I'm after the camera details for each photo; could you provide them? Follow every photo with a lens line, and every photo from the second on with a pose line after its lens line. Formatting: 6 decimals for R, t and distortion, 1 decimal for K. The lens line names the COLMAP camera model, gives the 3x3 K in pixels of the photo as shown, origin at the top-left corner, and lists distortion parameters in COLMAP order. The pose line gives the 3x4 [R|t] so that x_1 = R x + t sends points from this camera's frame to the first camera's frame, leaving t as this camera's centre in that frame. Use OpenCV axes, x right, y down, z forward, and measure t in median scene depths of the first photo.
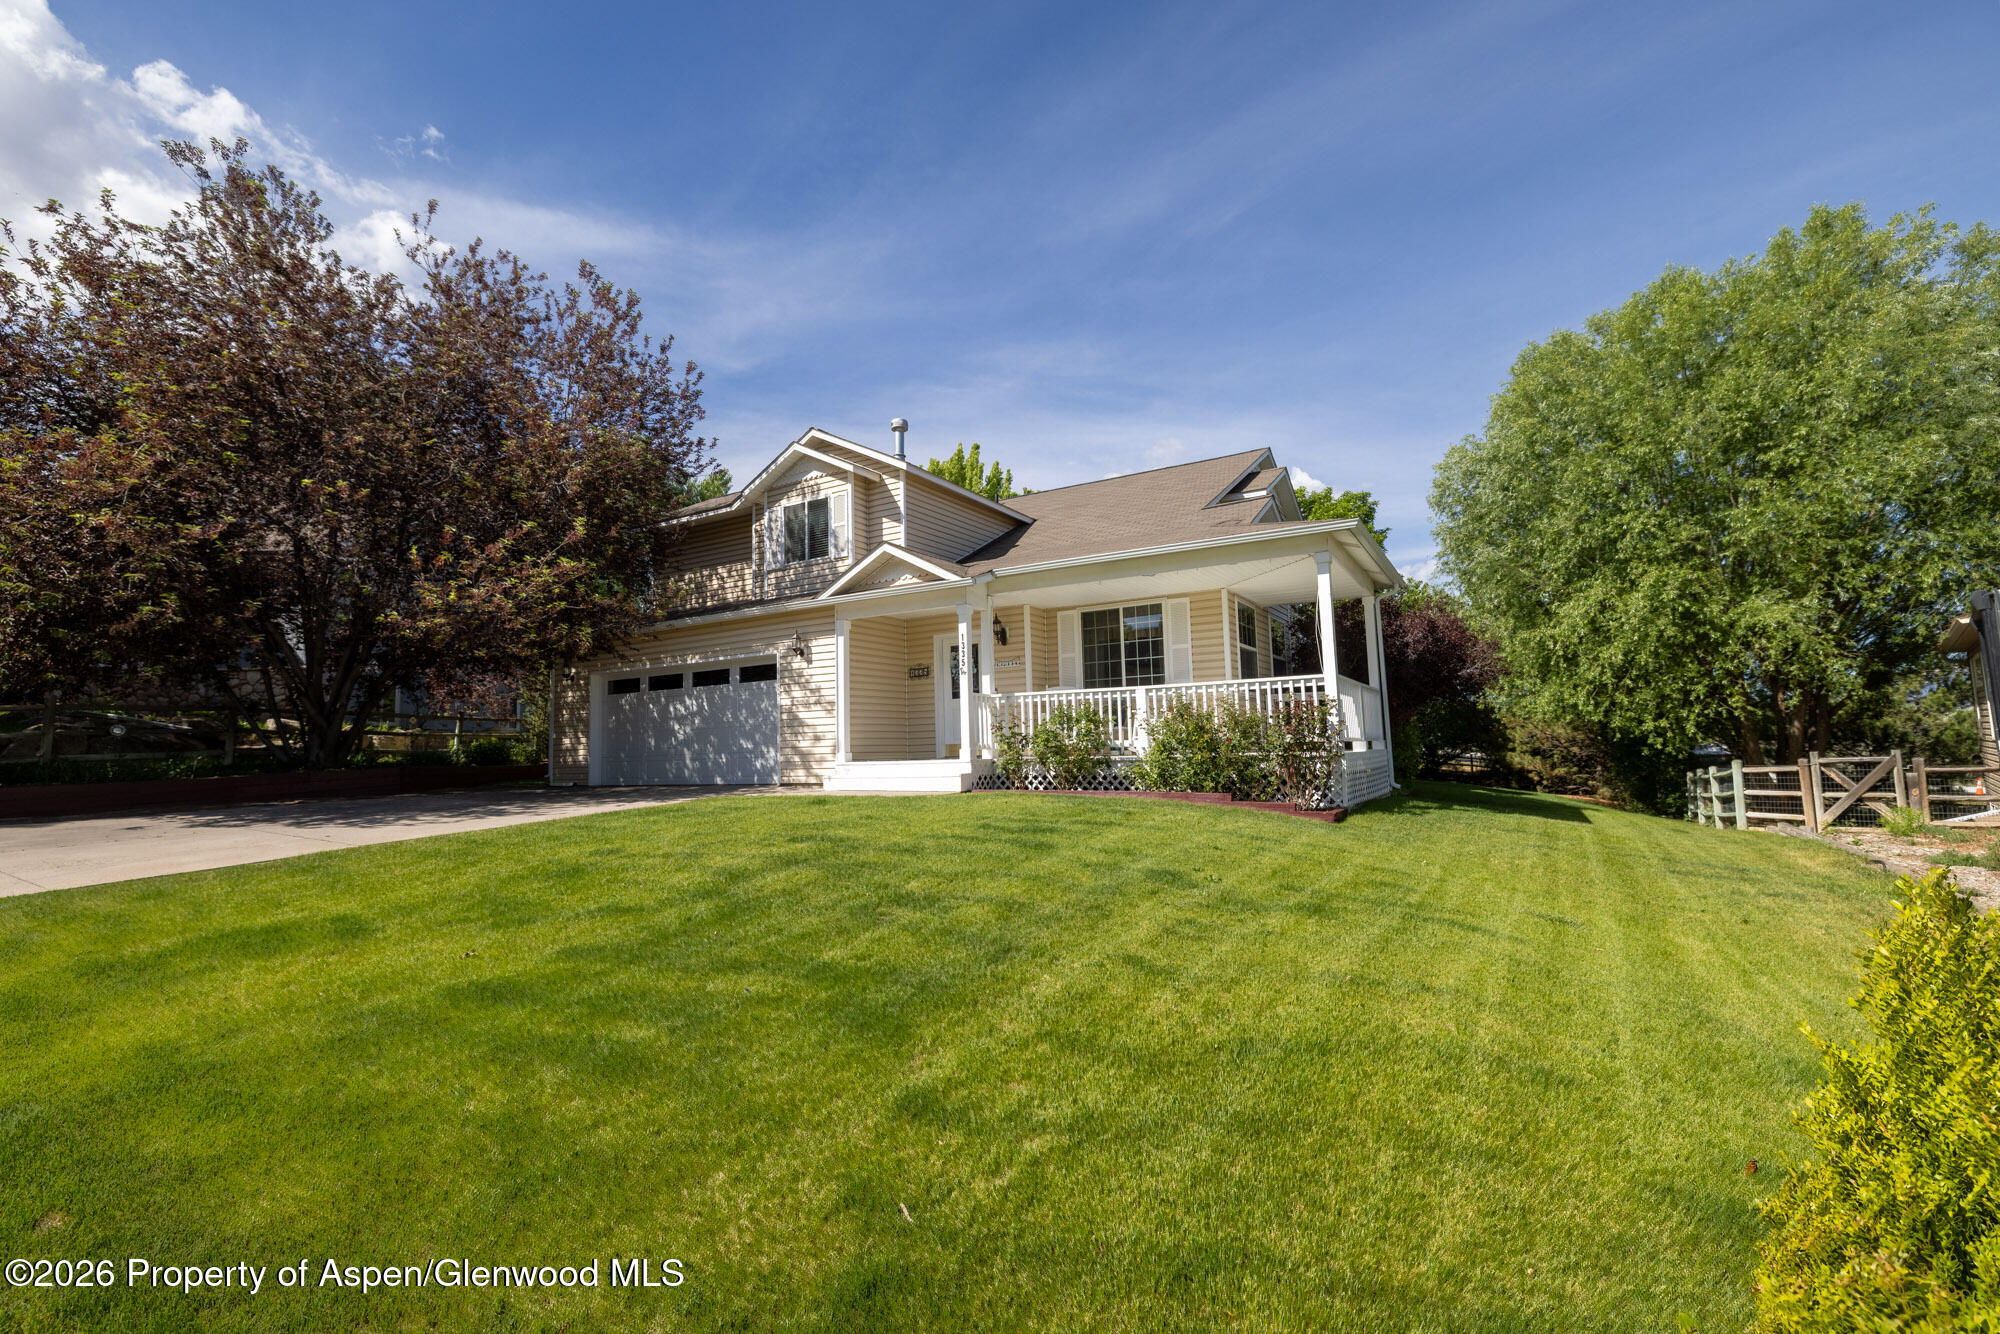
lens RADIAL K [[837.1, 0, 999.3], [0, 837.1, 667.5], [0, 0, 1]] dist [-0.000828, -0.000594]
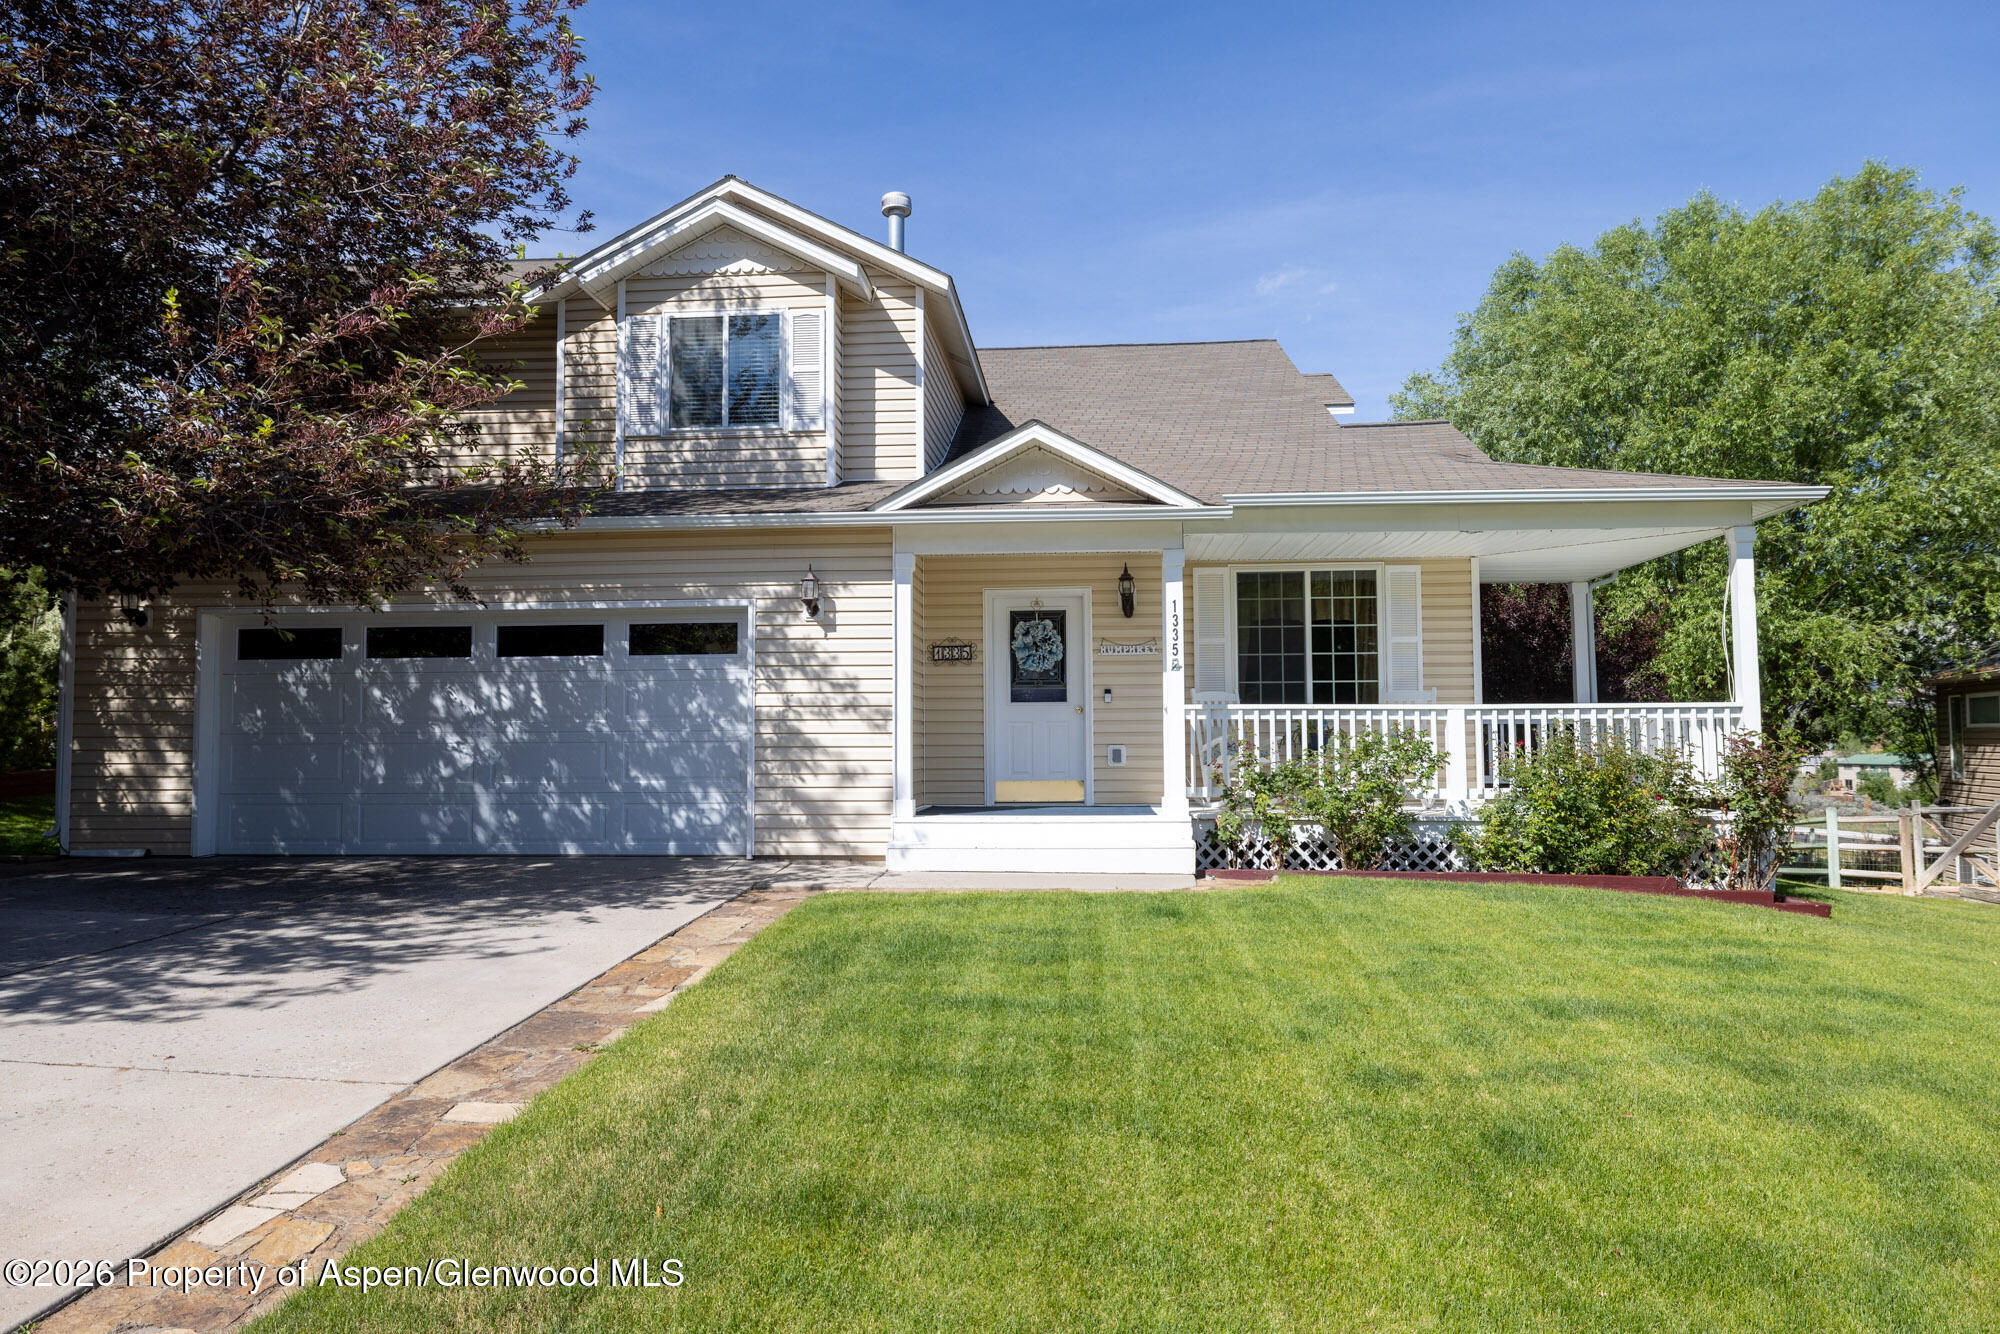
lens RADIAL K [[1280.4, 0, 1000.2], [0, 1280.4, 662.1], [0, 0, 1]] dist [-0.013417, -0.001046]
pose [[0.903135, 0.048246, 0.426638, -0.434186], [-0.058921, 0.998192, 0.011848, -0.001047], [-0.425295, -0.035838, 0.904345, 0.207463]]
